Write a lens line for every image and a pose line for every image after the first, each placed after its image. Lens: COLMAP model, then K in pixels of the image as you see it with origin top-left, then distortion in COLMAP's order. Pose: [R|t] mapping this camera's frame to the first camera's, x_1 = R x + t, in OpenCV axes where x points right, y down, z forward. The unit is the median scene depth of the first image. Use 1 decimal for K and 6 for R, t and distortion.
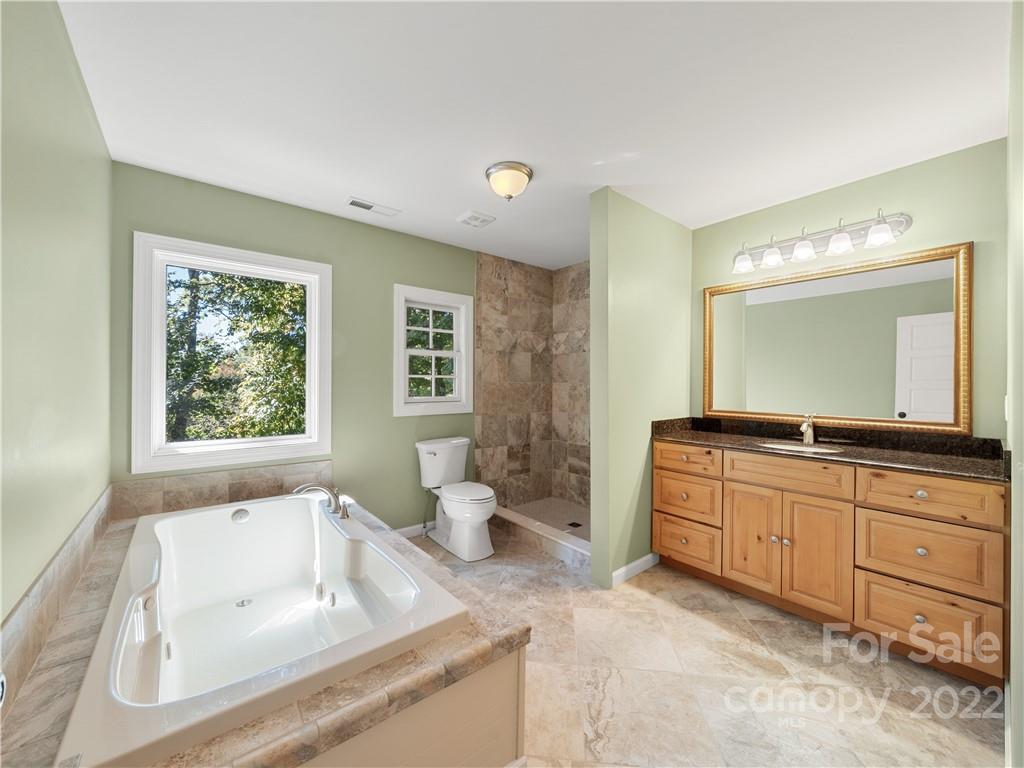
lens RADIAL K [[402.9, 0, 514.5], [0, 402.9, 377.7], [0, 0, 1]] dist [-0.010910, -0.000164]
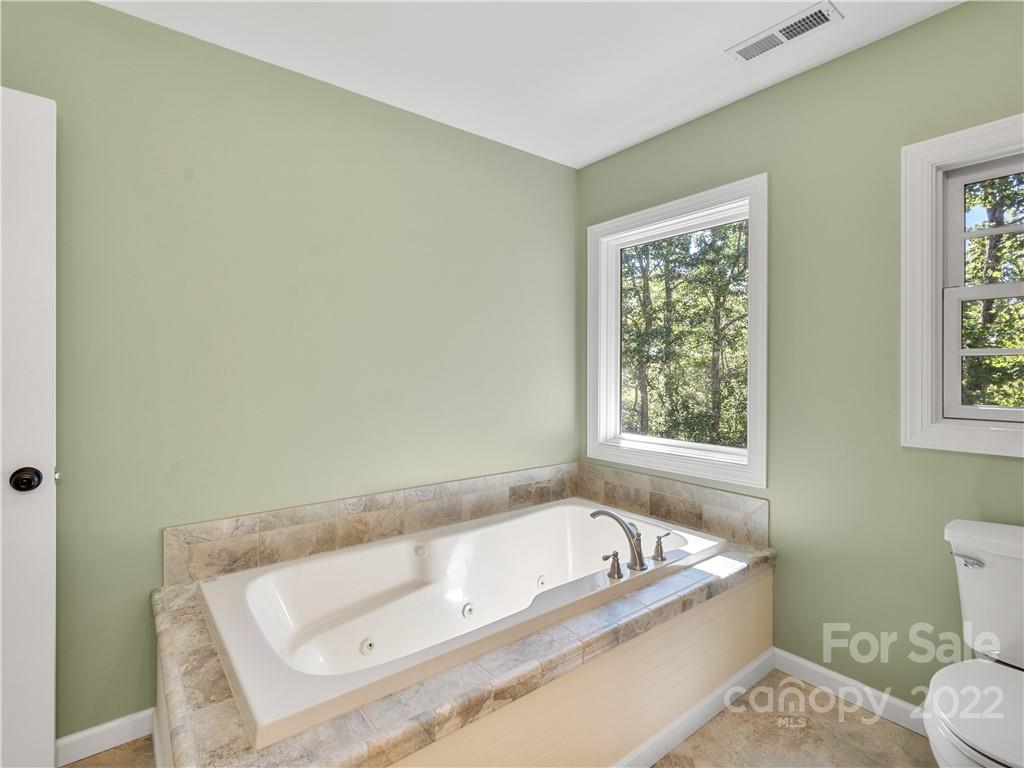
lens RADIAL K [[494.7, 0, 512.0], [0, 494.7, 384.0], [0, 0, 1]] dist [0.000071, -0.000067]
pose [[-0.016796, 0.012508, -0.999781, 0.315489], [0.000918, 0.999922, 0.012495, 0.025713], [0.999859, -0.000708, -0.016806, 0.711032]]
